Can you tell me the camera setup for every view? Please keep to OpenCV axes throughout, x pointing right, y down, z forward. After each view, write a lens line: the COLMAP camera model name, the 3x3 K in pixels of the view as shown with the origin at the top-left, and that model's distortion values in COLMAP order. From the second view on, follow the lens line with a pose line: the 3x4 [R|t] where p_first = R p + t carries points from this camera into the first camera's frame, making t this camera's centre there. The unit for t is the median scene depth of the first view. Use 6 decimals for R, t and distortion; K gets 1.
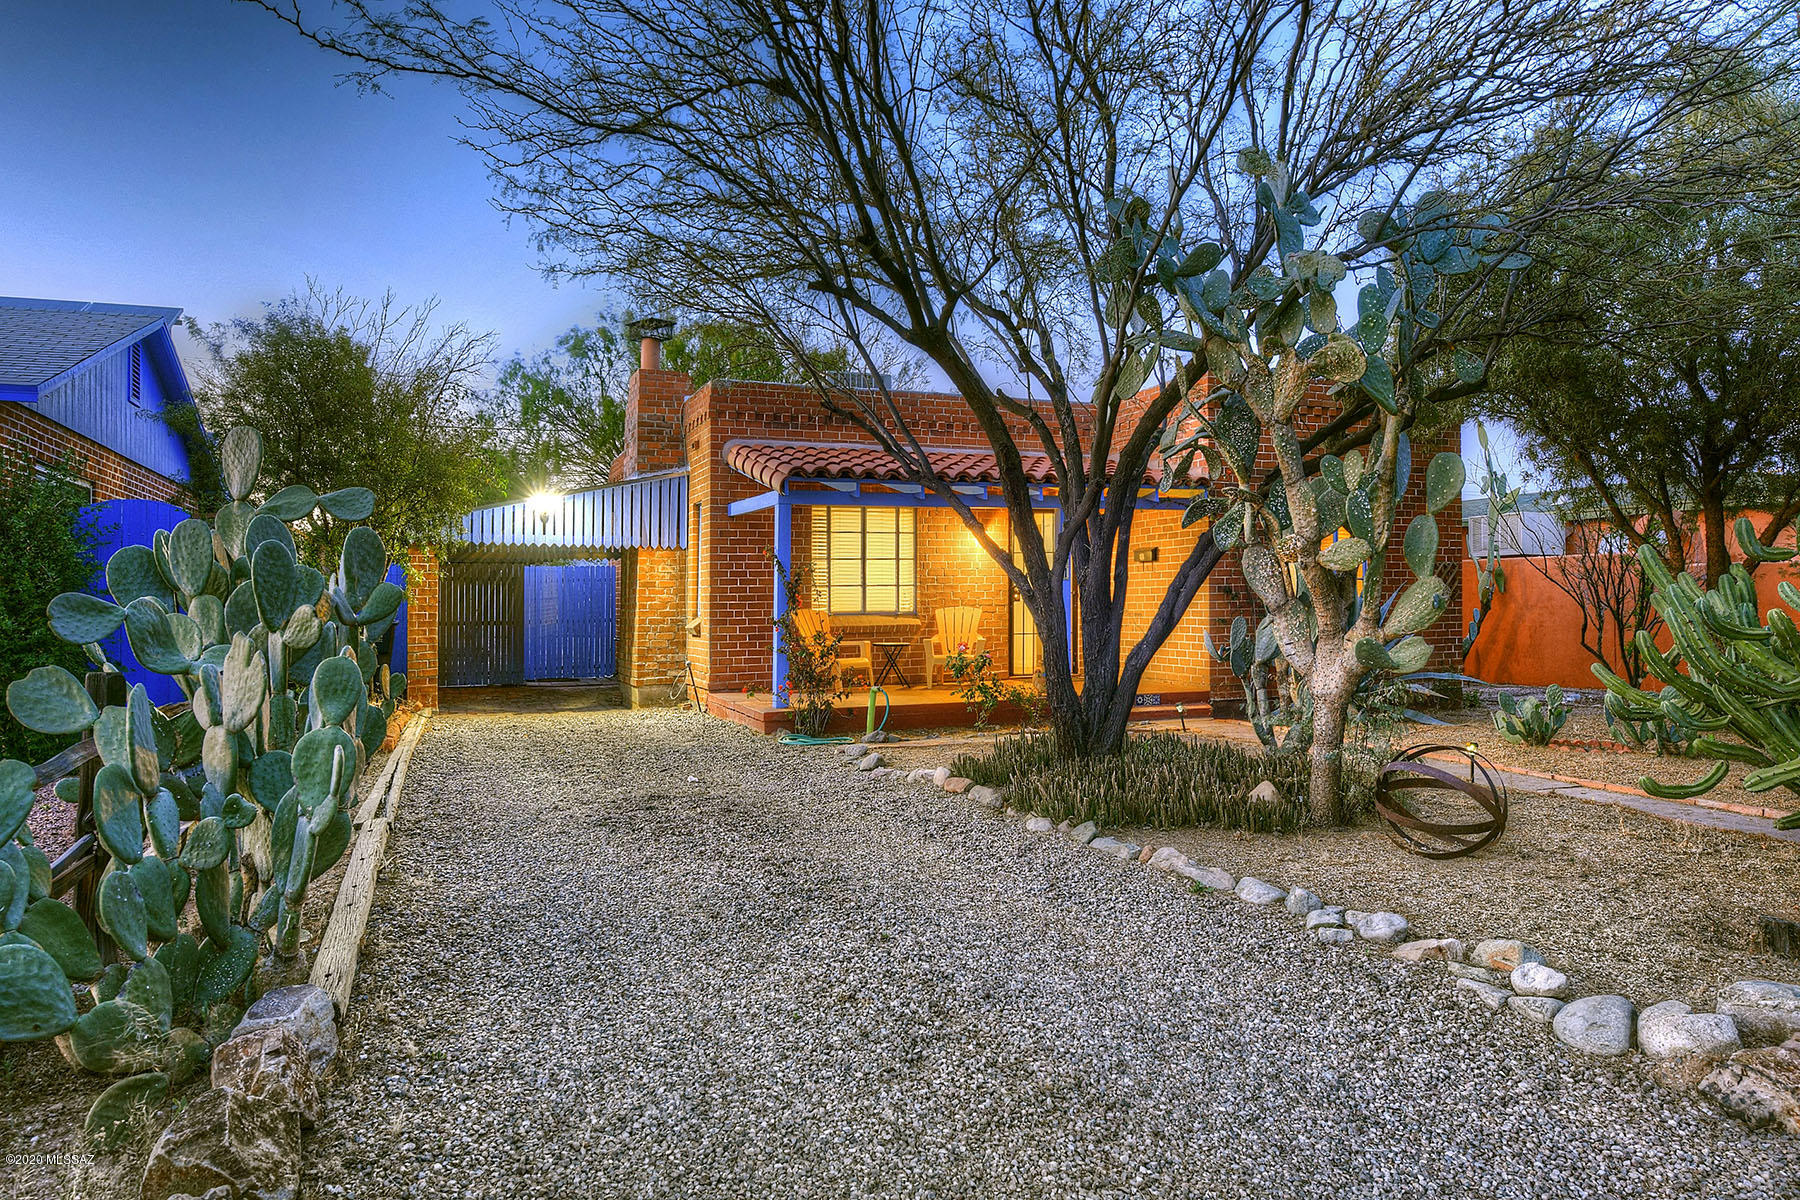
lens RADIAL K [[1158.8, 0, 897.2], [0, 1158.8, 606.9], [0, 0, 1]] dist [-0.001427, -0.001823]
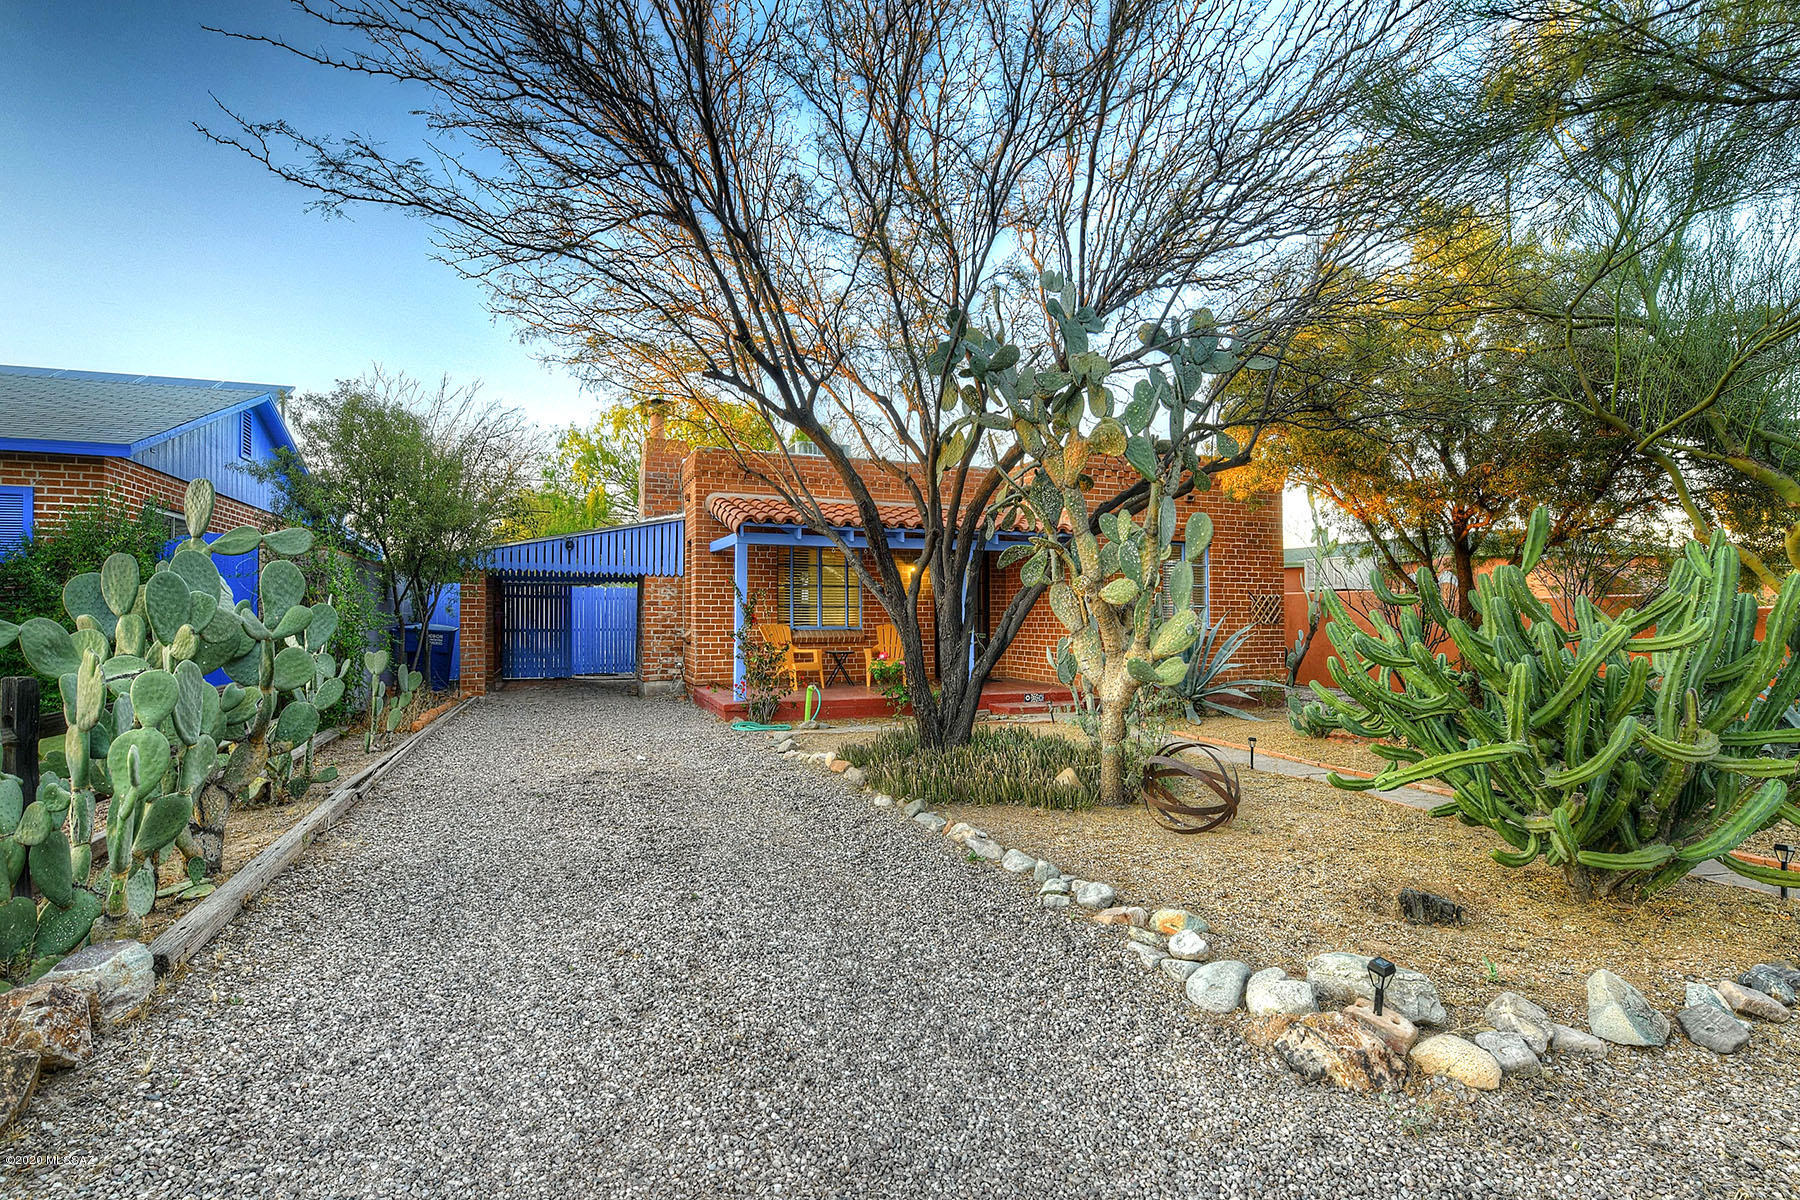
lens RADIAL K [[861.8, 0, 945.9], [0, 861.8, 609.7], [0, 0, 1]] dist [-0.011266, -0.002162]
pose [[0.999870, 0.014928, 0.006050, 0.188613], [-0.014870, 0.999844, -0.009485, -0.013560], [-0.006191, 0.009394, 0.999937, 0.057697]]
